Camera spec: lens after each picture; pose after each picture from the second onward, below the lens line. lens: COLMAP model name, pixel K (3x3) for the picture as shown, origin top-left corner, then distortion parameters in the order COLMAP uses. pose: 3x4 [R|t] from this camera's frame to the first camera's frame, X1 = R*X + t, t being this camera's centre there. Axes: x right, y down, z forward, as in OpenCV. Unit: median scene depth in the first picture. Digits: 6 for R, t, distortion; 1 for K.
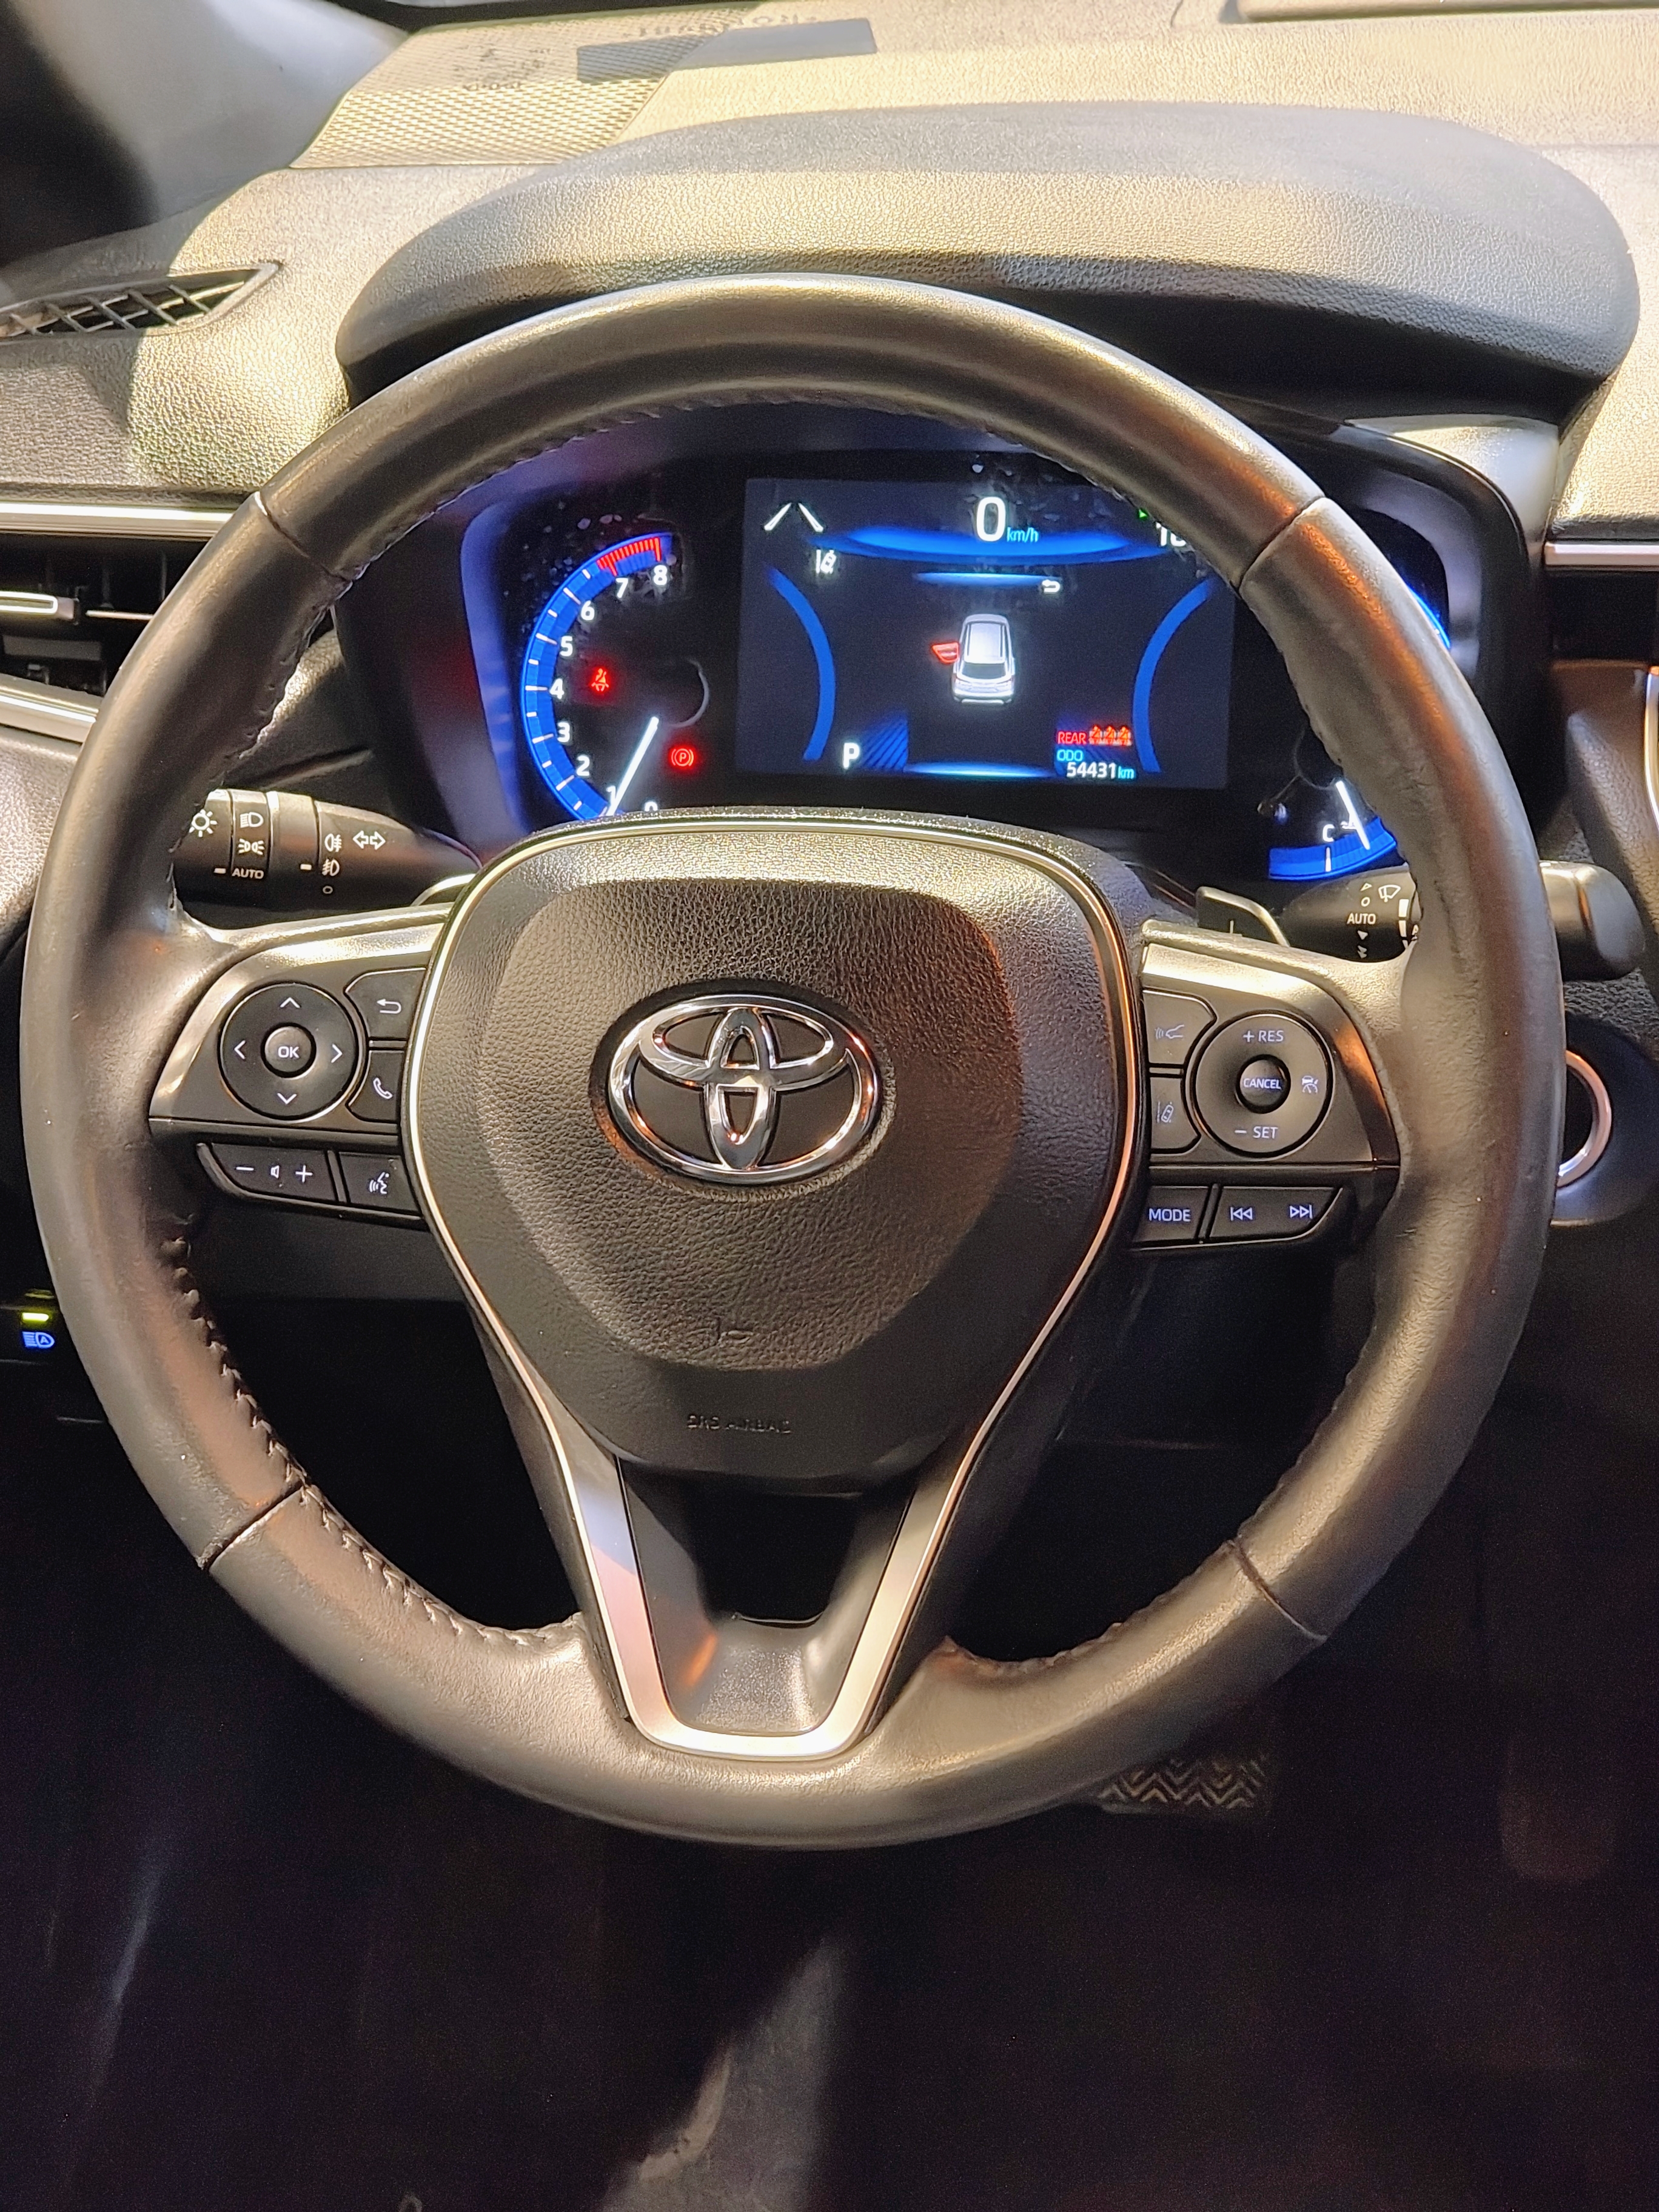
lens RADIAL K [[4375.3, 0, 782.0], [0, 4375.3, 1115.5], [0, 0, 1]] dist [0.302958, 0.000000]
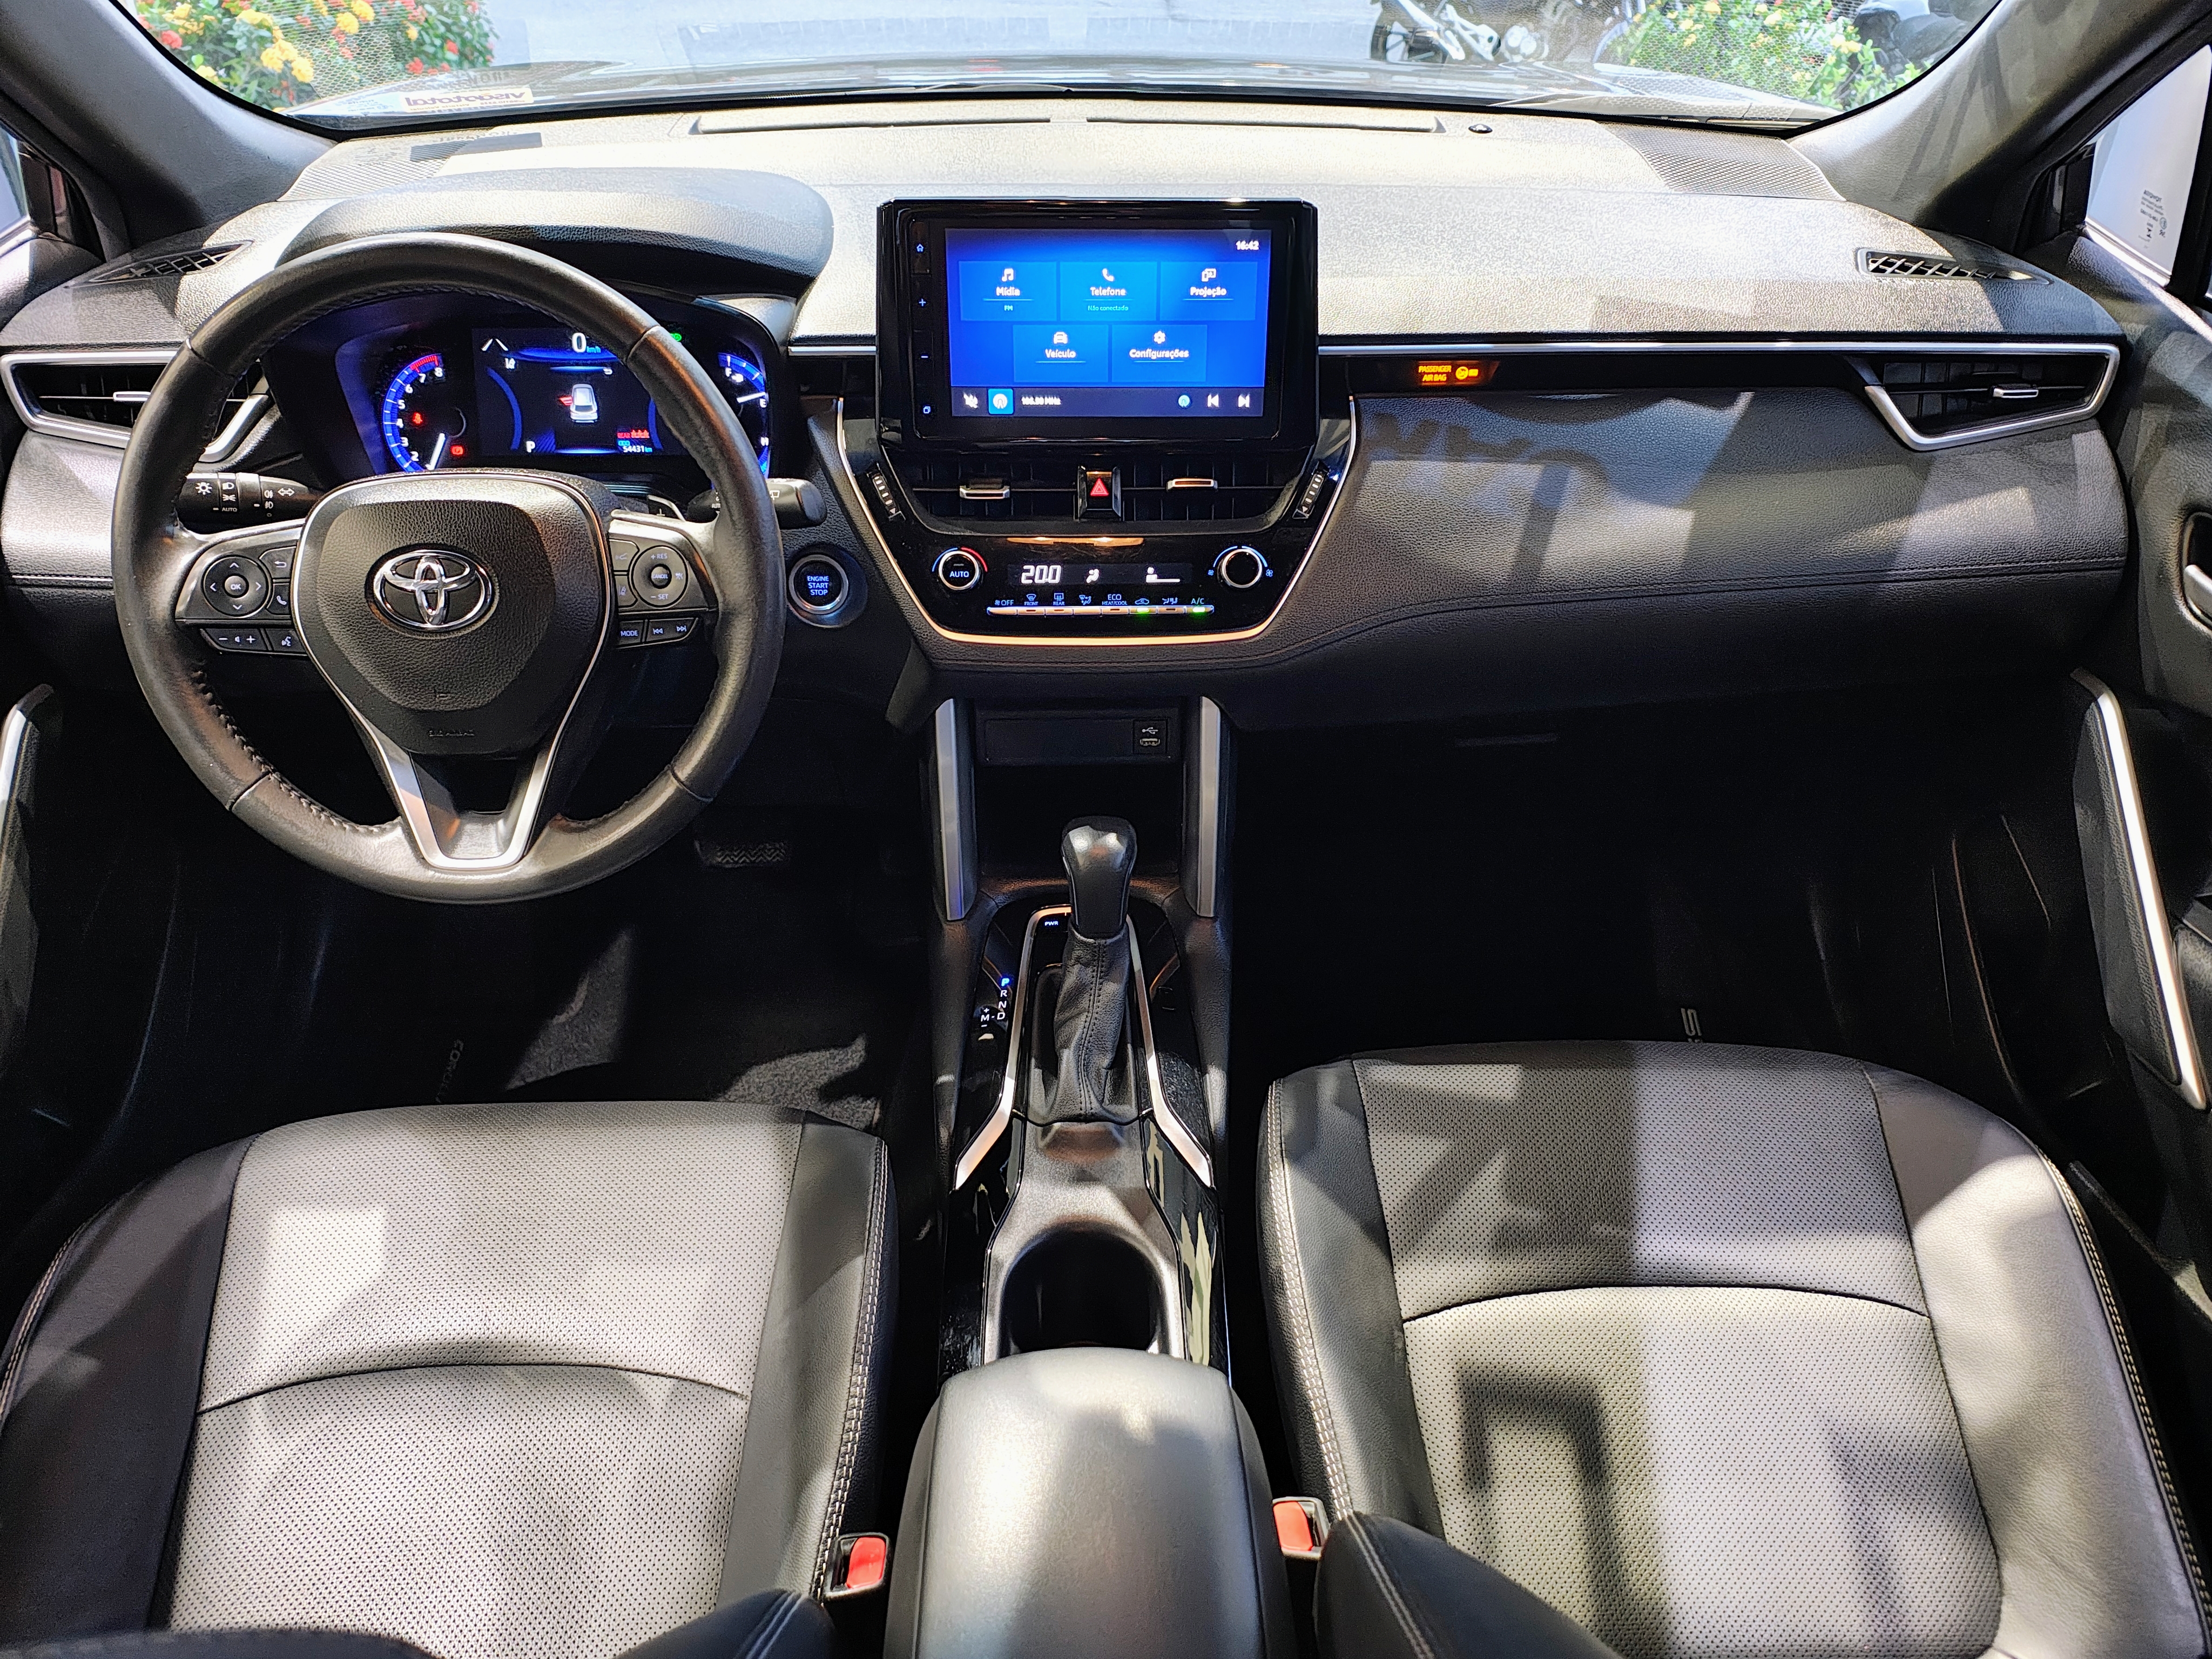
lens RADIAL K [[1638.2, 0, 1134.5], [0, 1638.2, 873.8], [0, 0, 1]] dist [-0.010880, -0.037863]
pose [[0.971349, -0.092316, 0.218994, 0.119844], [0.053679, 0.982883, 0.176238, 0.007202], [-0.231515, -0.159434, 0.959678, 0.039756]]
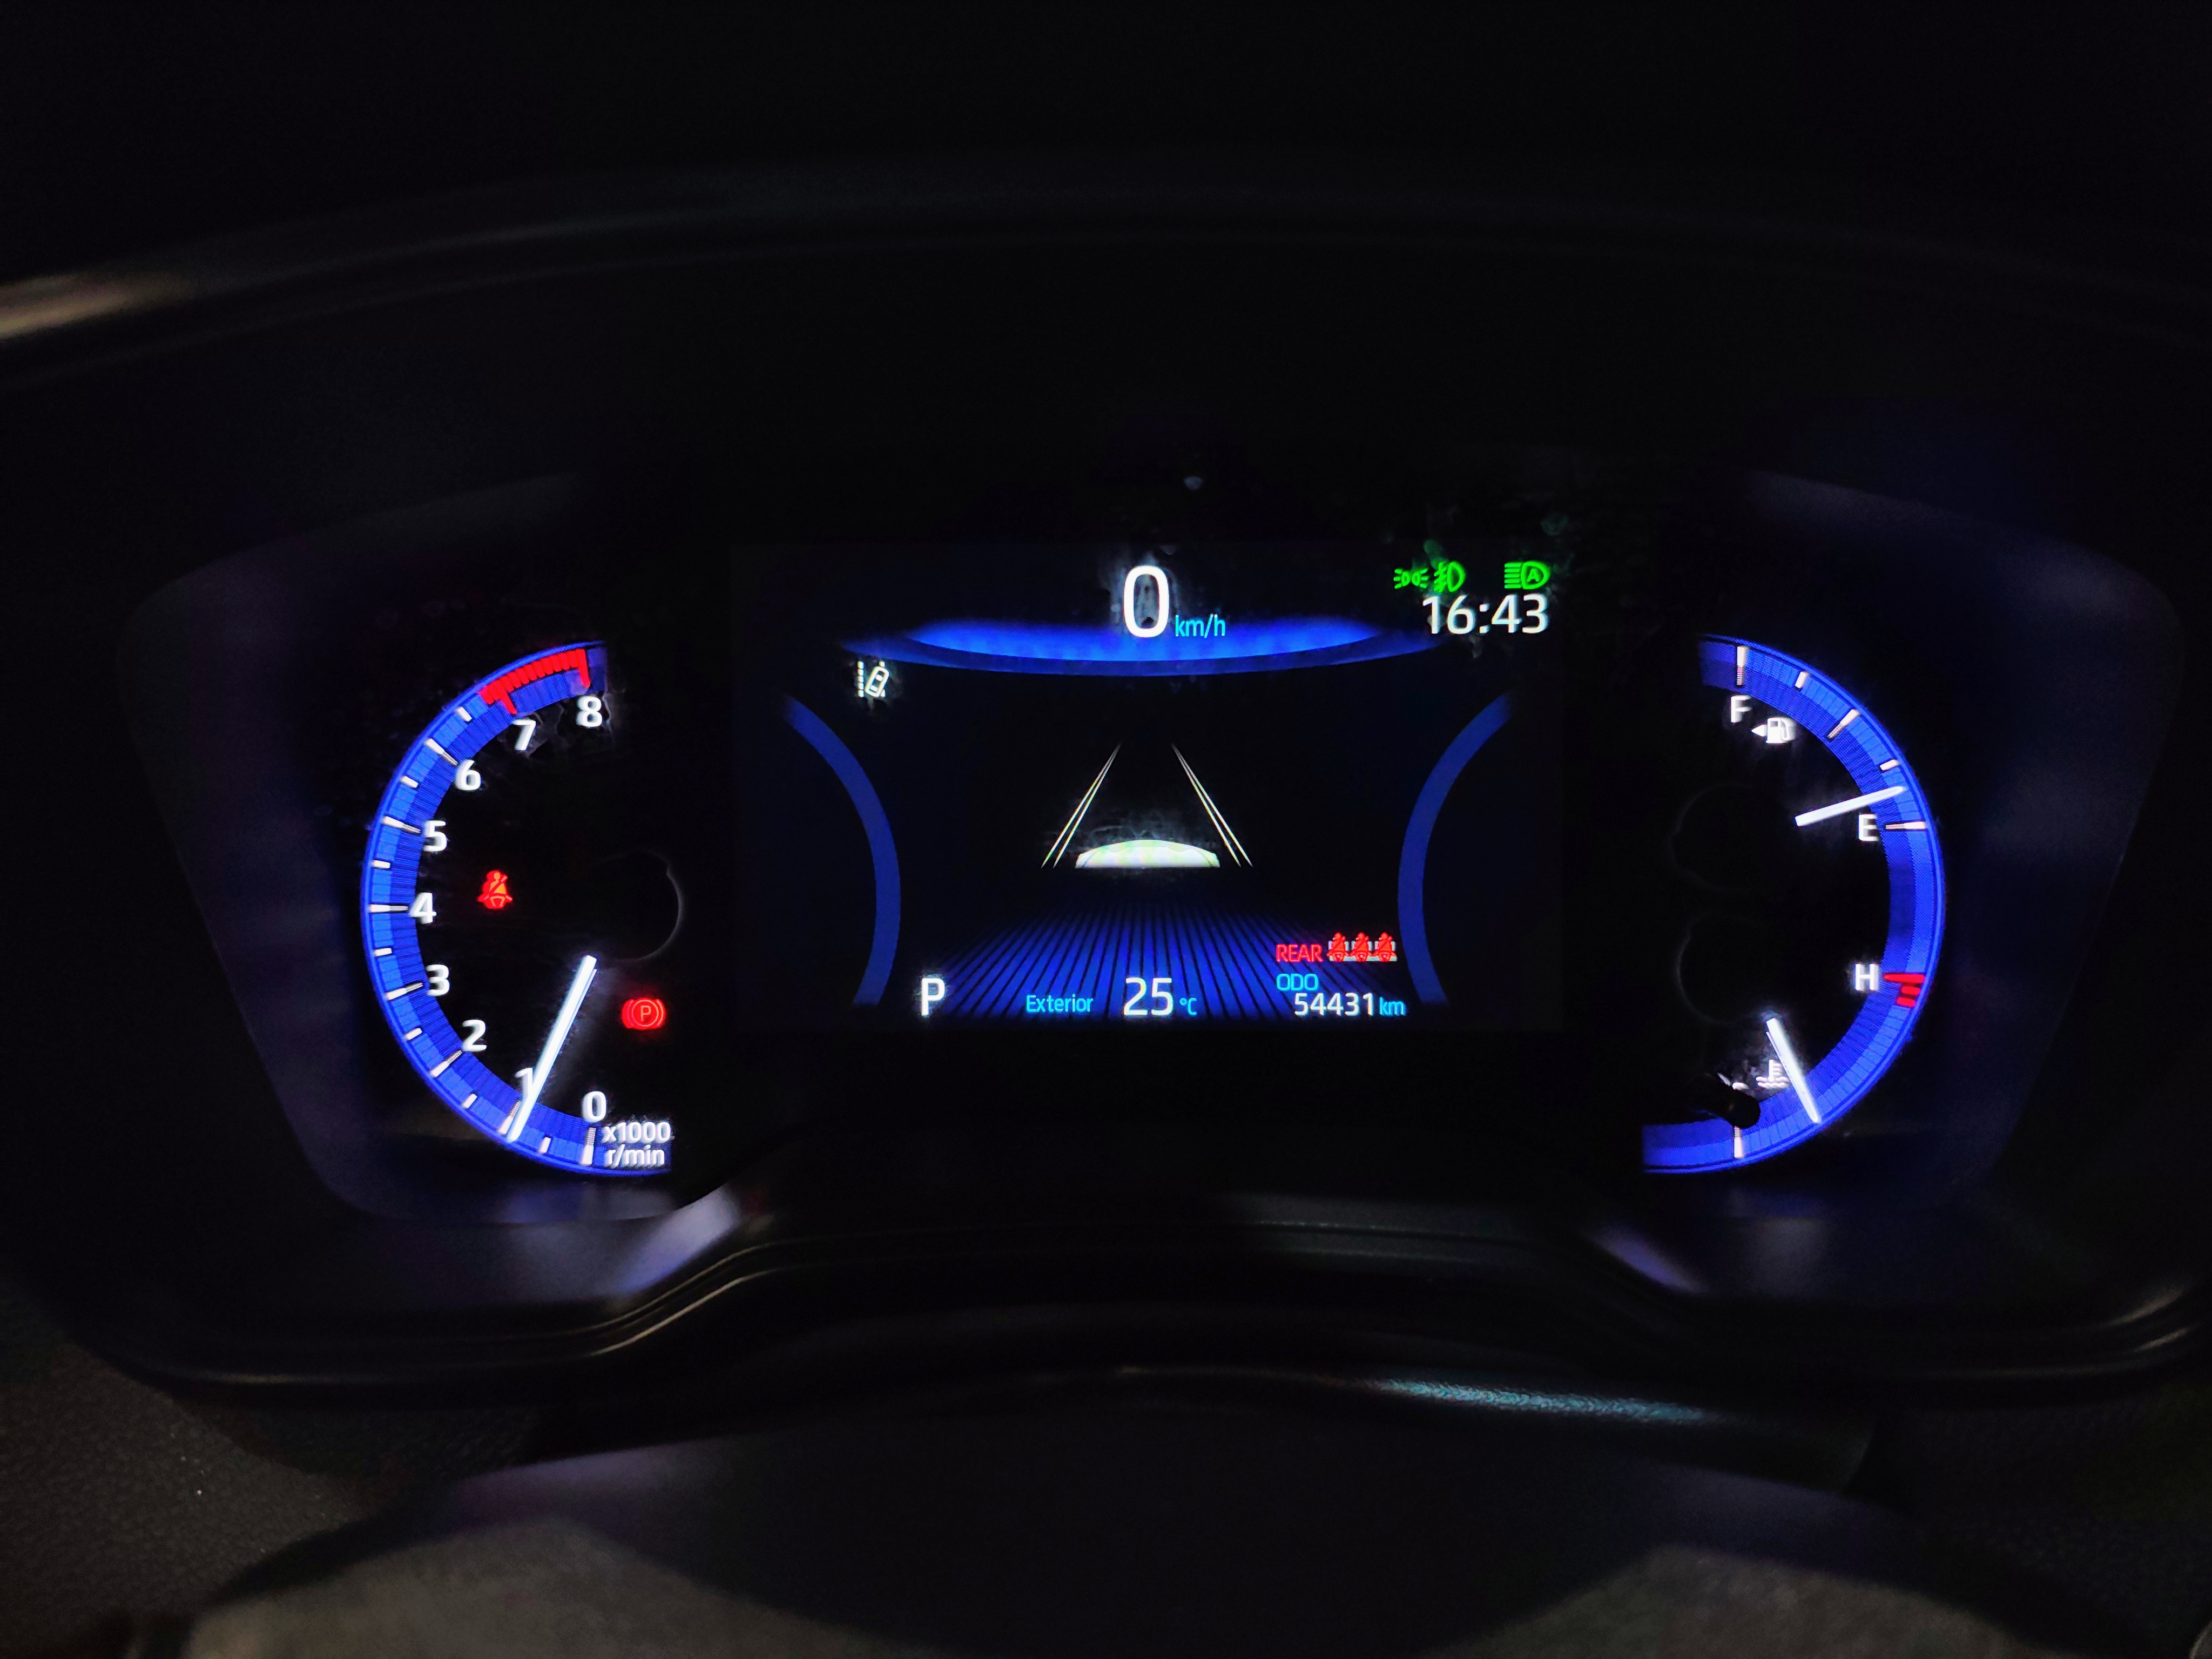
lens RADIAL K [[1638.2, 0, 1113.0], [0, 1638.2, 843.4], [0, 0, 1]] dist [-0.010880, -0.037863]
pose [[0.978756, -0.052842, 0.198104, -0.003405], [0.057370, 0.998205, -0.017185, -0.098959], [-0.196841, 0.028185, 0.980030, 0.783749]]
